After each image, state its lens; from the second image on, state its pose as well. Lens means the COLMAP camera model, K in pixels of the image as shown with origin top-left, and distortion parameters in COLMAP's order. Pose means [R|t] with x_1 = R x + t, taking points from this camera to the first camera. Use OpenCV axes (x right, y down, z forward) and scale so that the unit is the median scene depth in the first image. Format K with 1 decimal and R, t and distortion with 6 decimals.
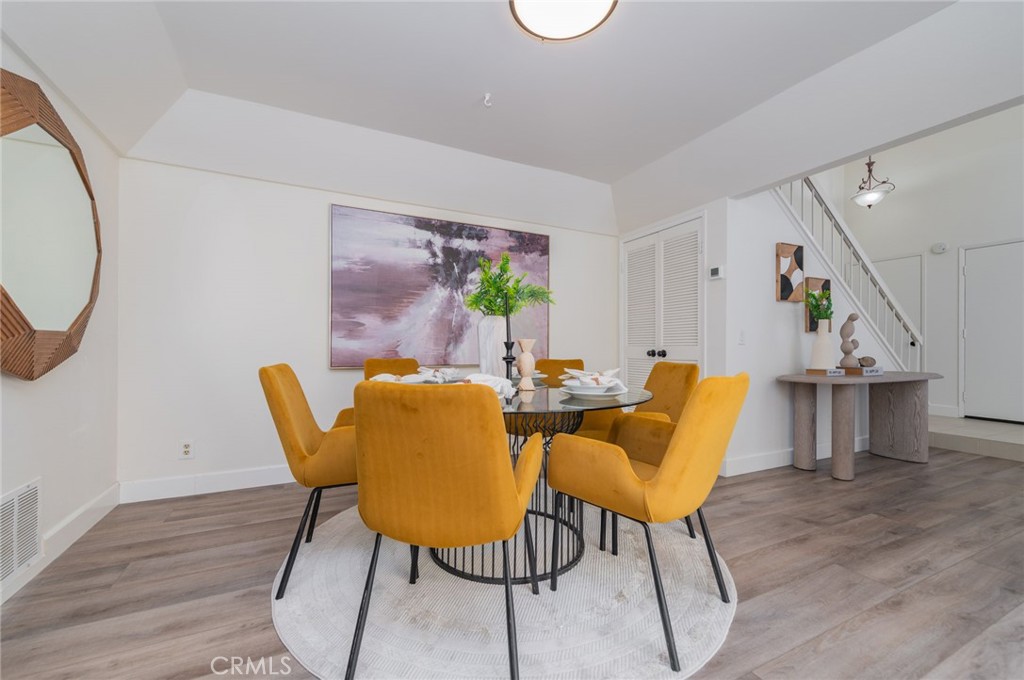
lens RADIAL K [[403.9, 0, 507.3], [0, 403.9, 345.4], [0, 0, 1]] dist [0.000868, -0.000063]
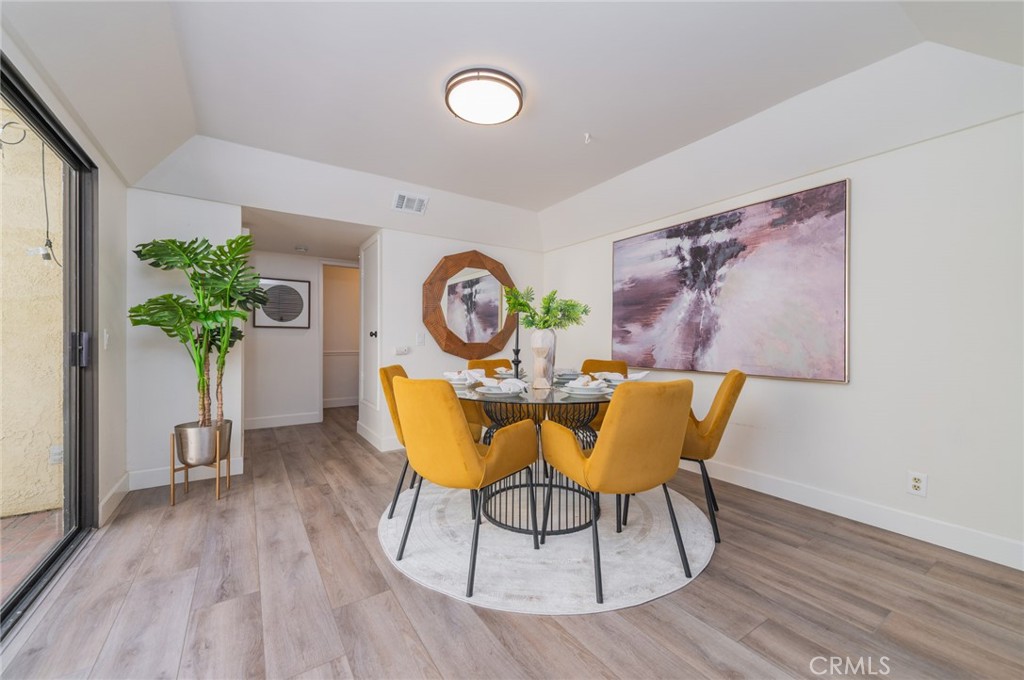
lens RADIAL K [[408.7, 0, 514.4], [0, 408.7, 337.6], [0, 0, 1]] dist [0.022089, -0.000082]
pose [[0.140191, -0.015108, -0.990009, 0.762448], [-0.000159, 0.999883, -0.015281, -0.014975], [0.990125, 0.002299, 0.140172, 0.446171]]
